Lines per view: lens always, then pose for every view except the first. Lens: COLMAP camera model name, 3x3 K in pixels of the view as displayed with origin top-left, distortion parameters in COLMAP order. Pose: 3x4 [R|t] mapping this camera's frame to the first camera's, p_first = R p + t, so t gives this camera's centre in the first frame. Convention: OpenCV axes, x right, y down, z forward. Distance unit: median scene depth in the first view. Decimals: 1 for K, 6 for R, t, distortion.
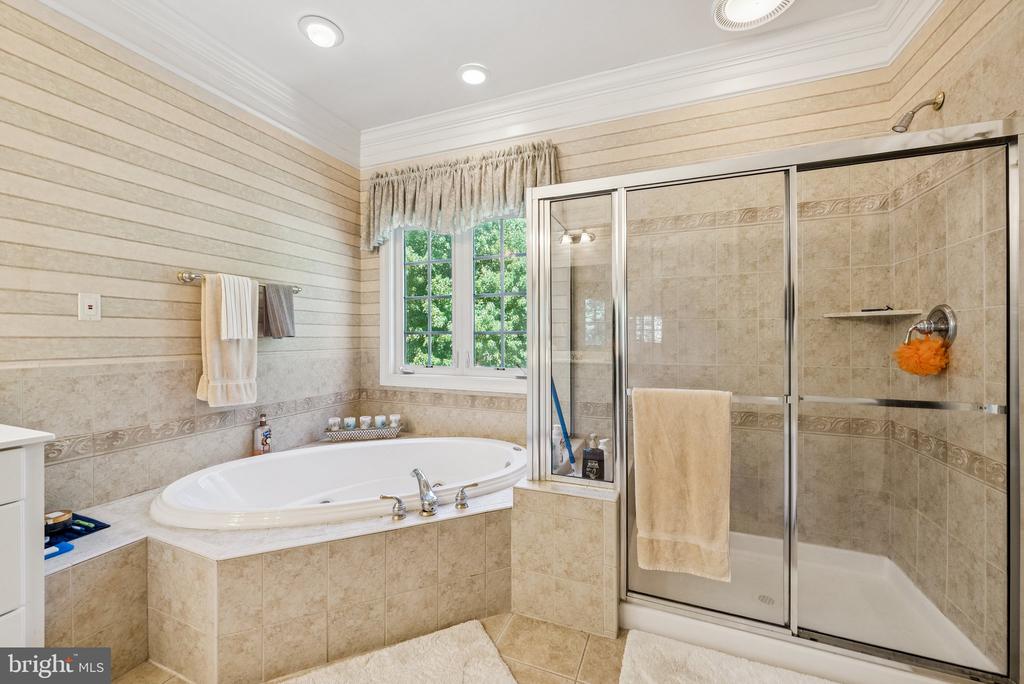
lens RADIAL K [[395.8, 0, 513.0], [0, 395.8, 336.2], [0, 0, 1]] dist [-0.007012, 0.000112]
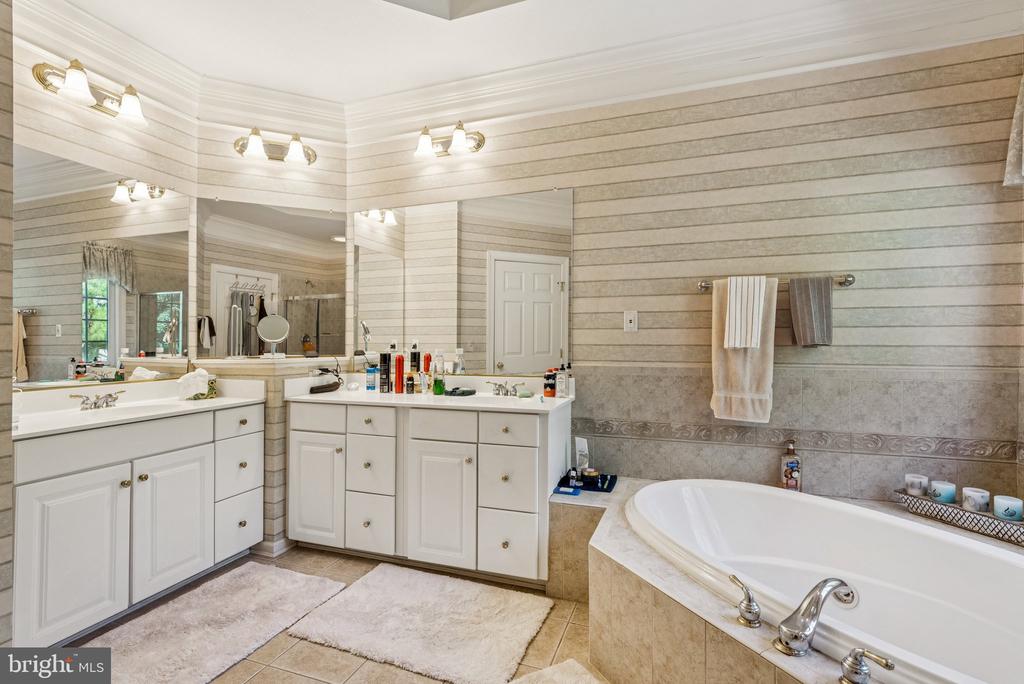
lens RADIAL K [[486.5, 0, 512.4], [0, 486.5, 345.4], [0, 0, 1]] dist [-0.000112, 0.000398]
pose [[0.037075, 0.013616, -0.999220, 0.404292], [0.002182, 0.999904, 0.013706, -0.015067], [0.999310, -0.002688, 0.037041, 0.457105]]
